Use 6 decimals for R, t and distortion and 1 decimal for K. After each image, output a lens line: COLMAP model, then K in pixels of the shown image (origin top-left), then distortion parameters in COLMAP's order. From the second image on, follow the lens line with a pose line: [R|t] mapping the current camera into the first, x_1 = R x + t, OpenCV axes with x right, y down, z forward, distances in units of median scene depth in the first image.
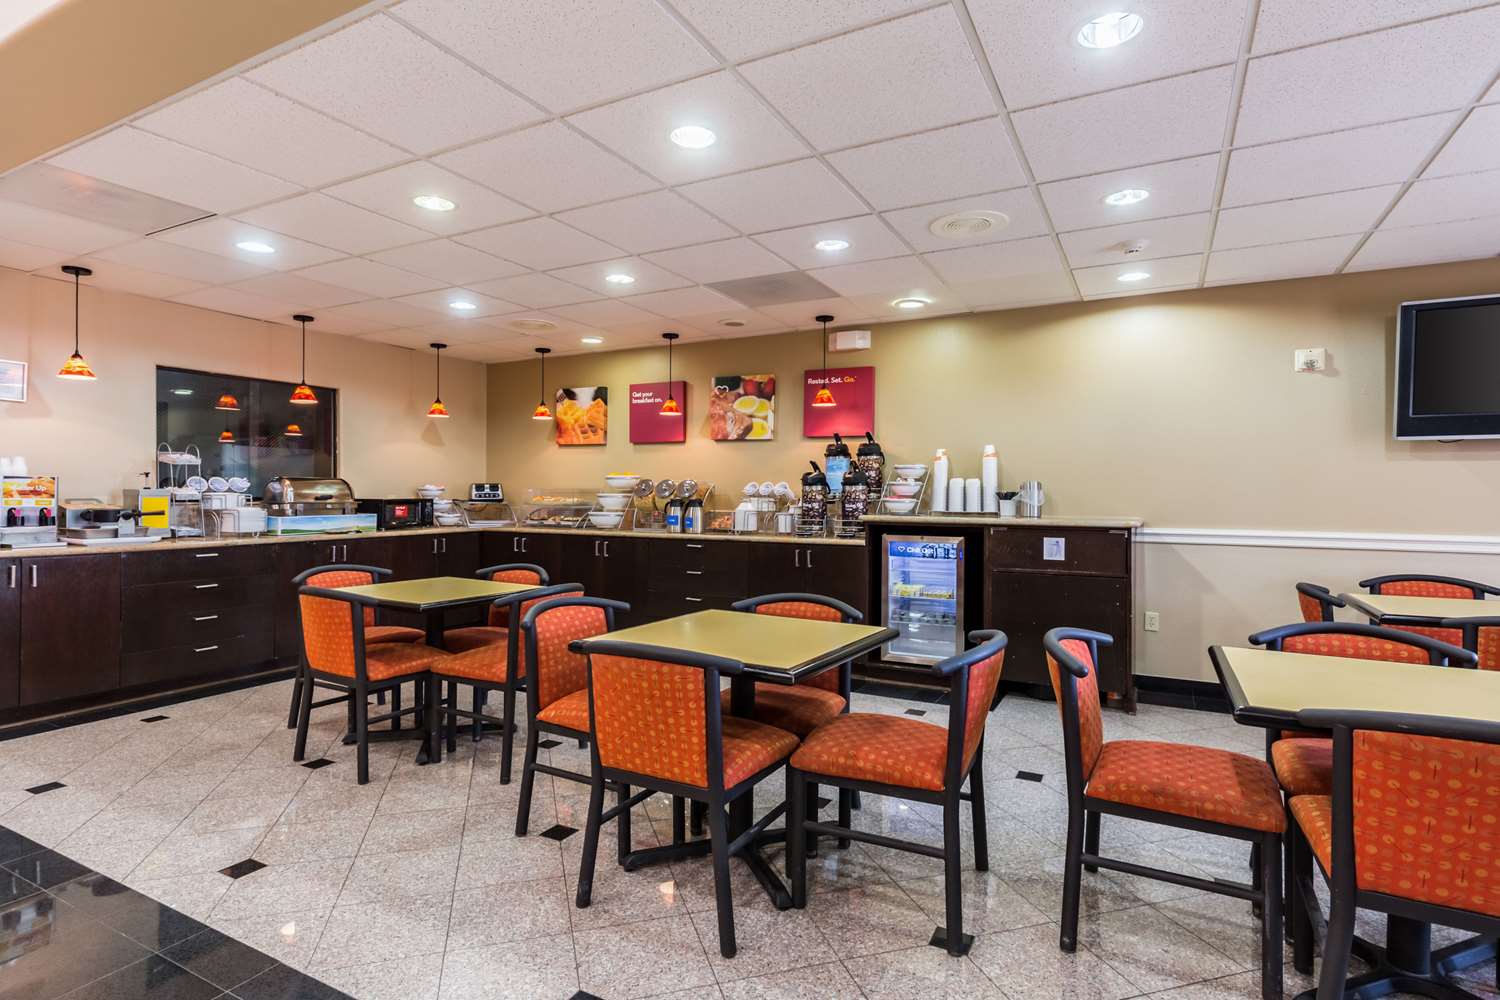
lens RADIAL K [[755.0, 0, 747.0], [0, 755.0, 481.6], [0, 0, 1]] dist [0.000425, -0.000098]
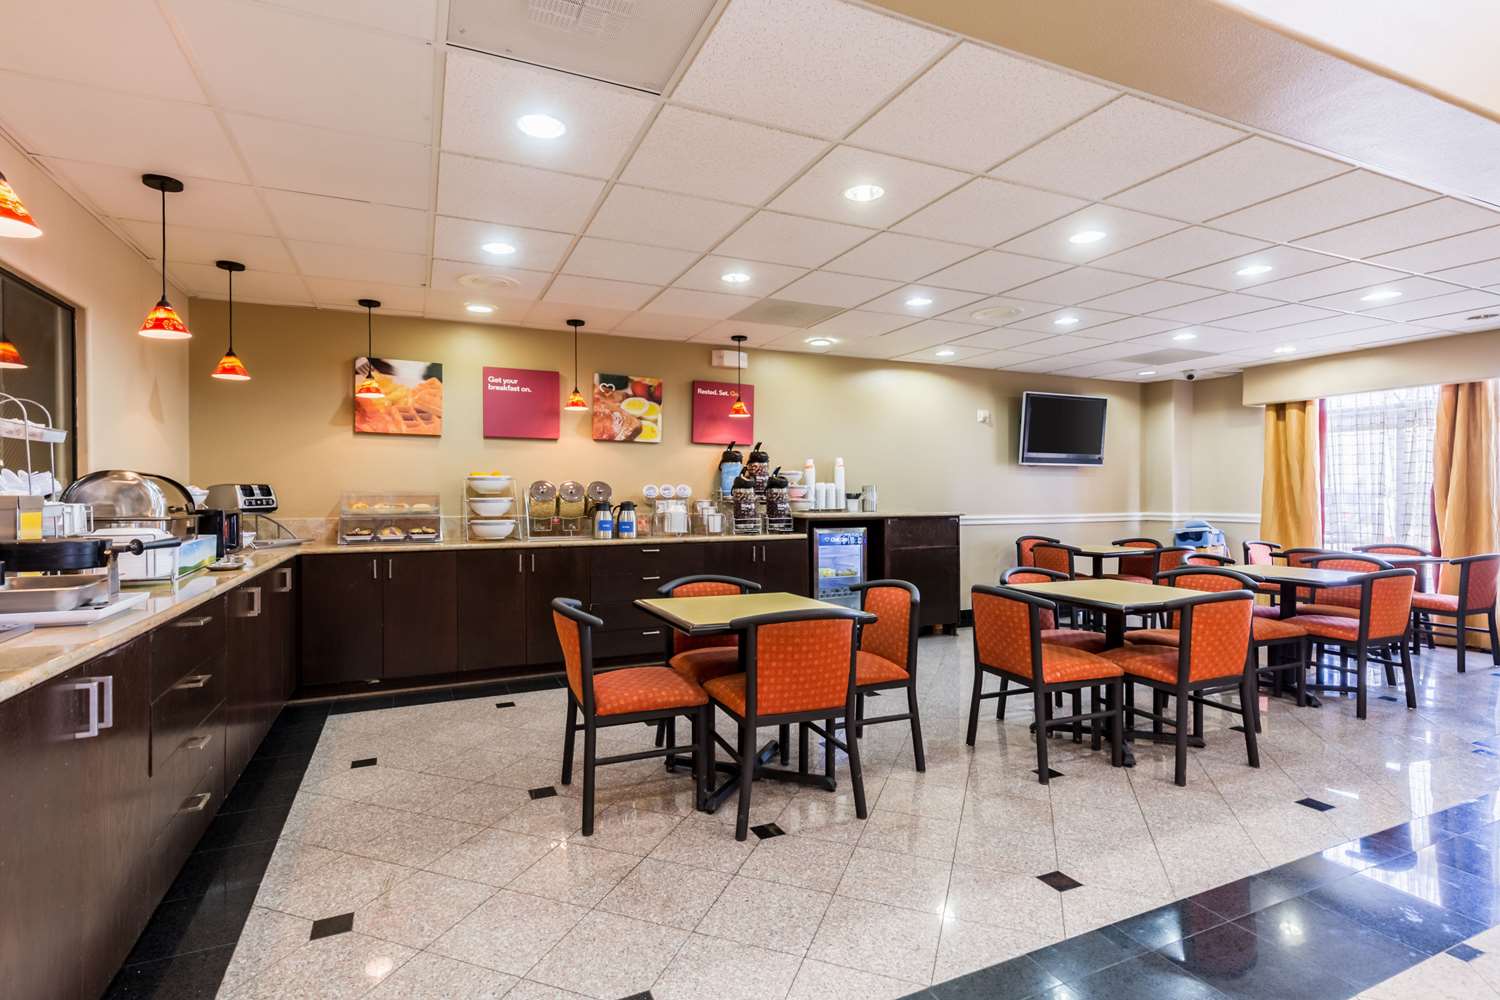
lens RADIAL K [[729.6, 0, 741.1], [0, 729.6, 494.3], [0, 0, 1]] dist [0.000959, 0.000116]
pose [[0.605200, -0.005849, 0.796052, -0.689177], [-0.006886, 0.999897, 0.012582, 0.000466], [-0.796044, -0.013096, 0.605097, 0.314675]]
